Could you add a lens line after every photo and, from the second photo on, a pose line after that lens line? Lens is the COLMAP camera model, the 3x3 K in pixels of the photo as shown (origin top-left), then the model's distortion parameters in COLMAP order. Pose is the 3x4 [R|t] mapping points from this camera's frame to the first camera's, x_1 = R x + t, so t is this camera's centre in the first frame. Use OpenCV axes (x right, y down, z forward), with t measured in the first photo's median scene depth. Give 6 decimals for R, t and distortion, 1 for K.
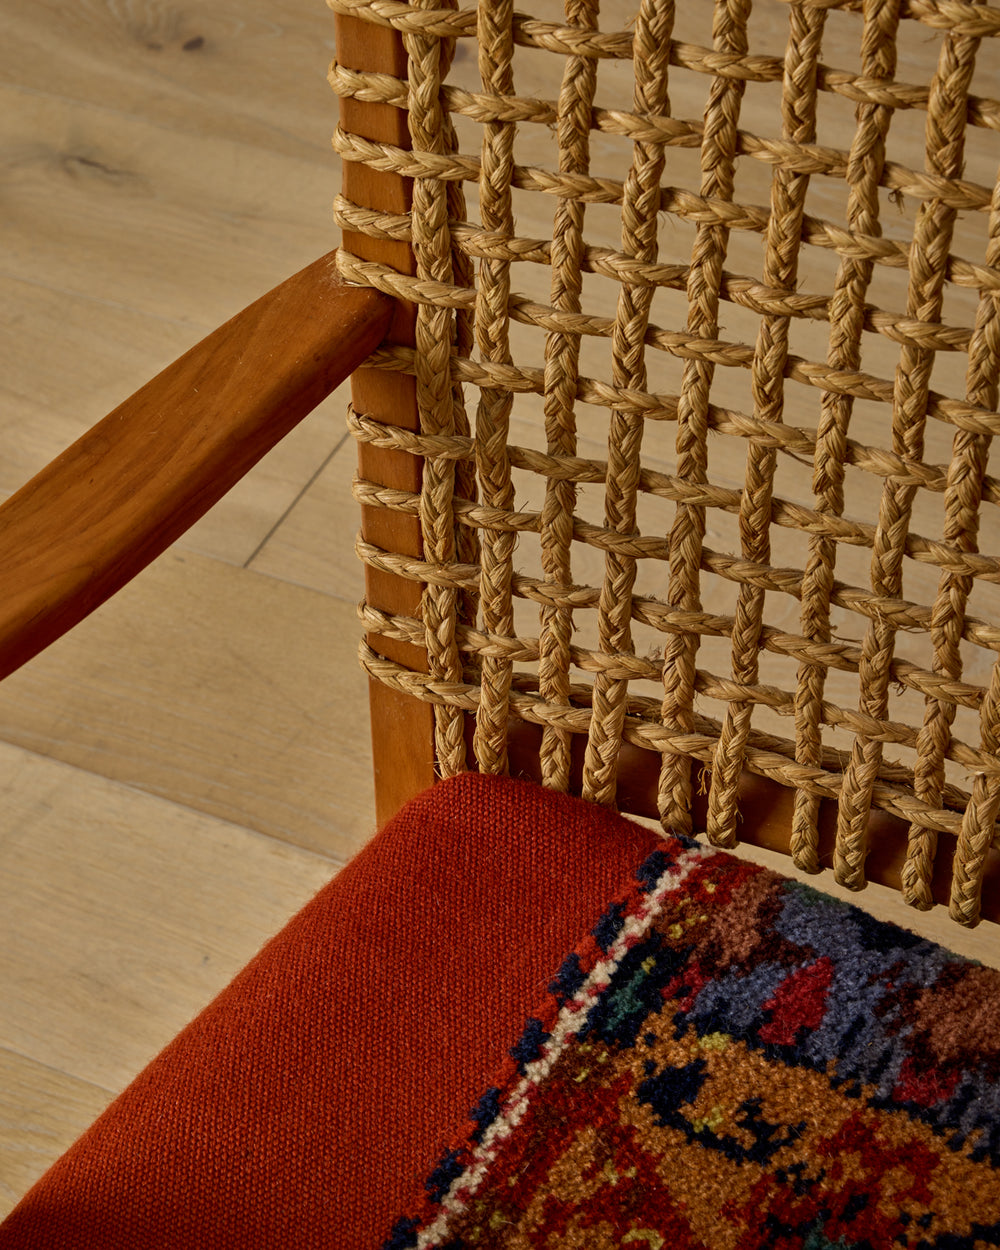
lens RADIAL K [[3114.6, 0, 452.9], [0, 3114.6, 620.3], [0, 0, 1]] dist [-0.009036, 0.000000]
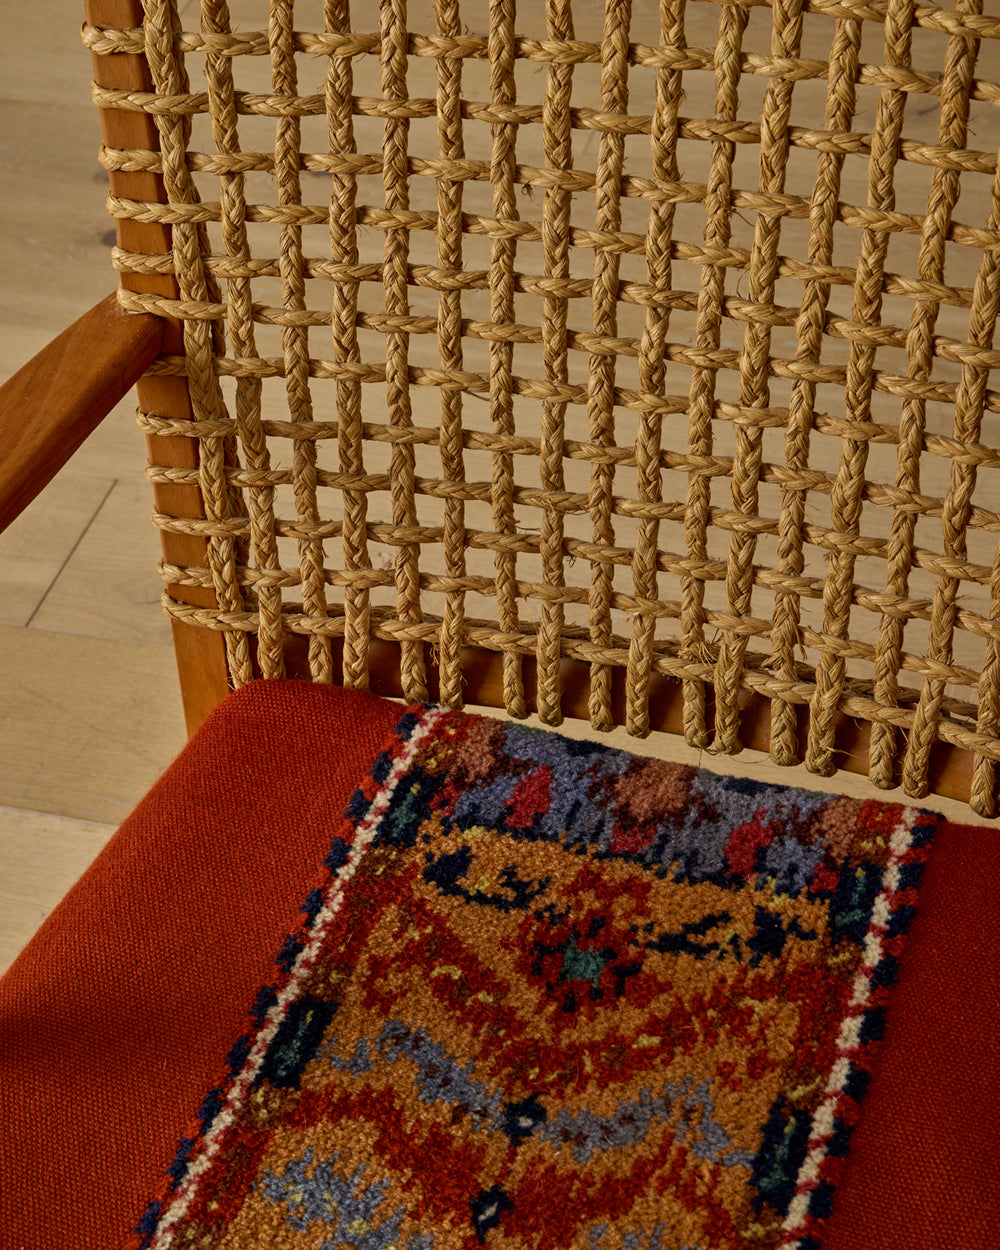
lens RADIAL K [[2569.5, 0, 485.6], [0, 2569.5, 550.4], [0, 0, 1]] dist [0.009056, 0.000000]
pose [[0.980628, -0.119452, 0.155244, -0.068658], [0.134136, 0.987065, -0.087806, 0.113539], [-0.142747, 0.106929, 0.983966, -0.103851]]
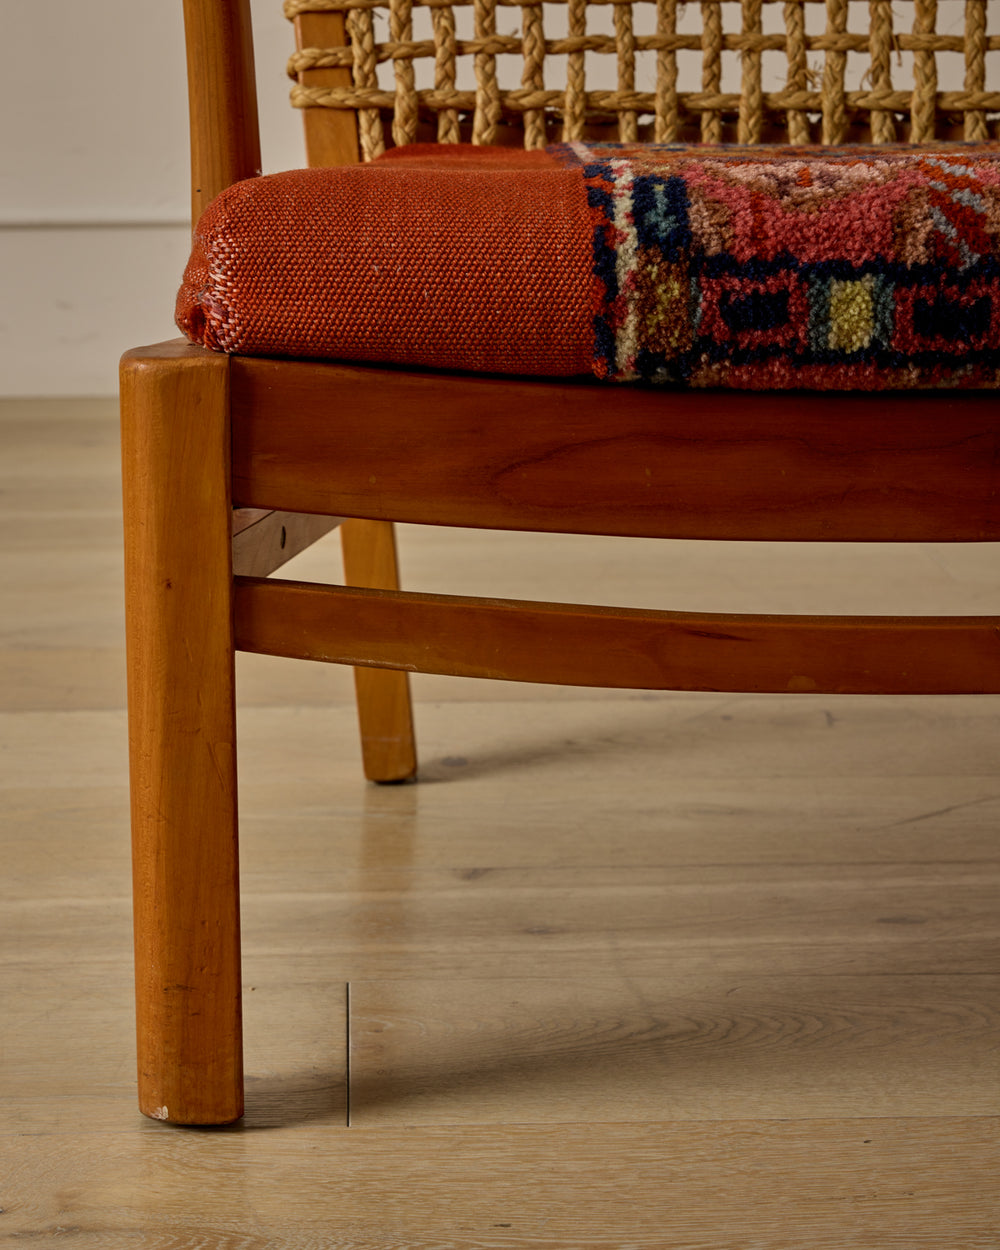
lens RADIAL K [[3114.6, 0, 438.1], [0, 3114.6, 642.4], [0, 0, 1]] dist [-0.009036, 0.000000]
pose [[0.854973, -0.034450, 0.517527, -0.770281], [0.325612, 0.812321, -0.483850, 0.988893], [-0.403729, 0.582192, 0.705730, 0.158531]]
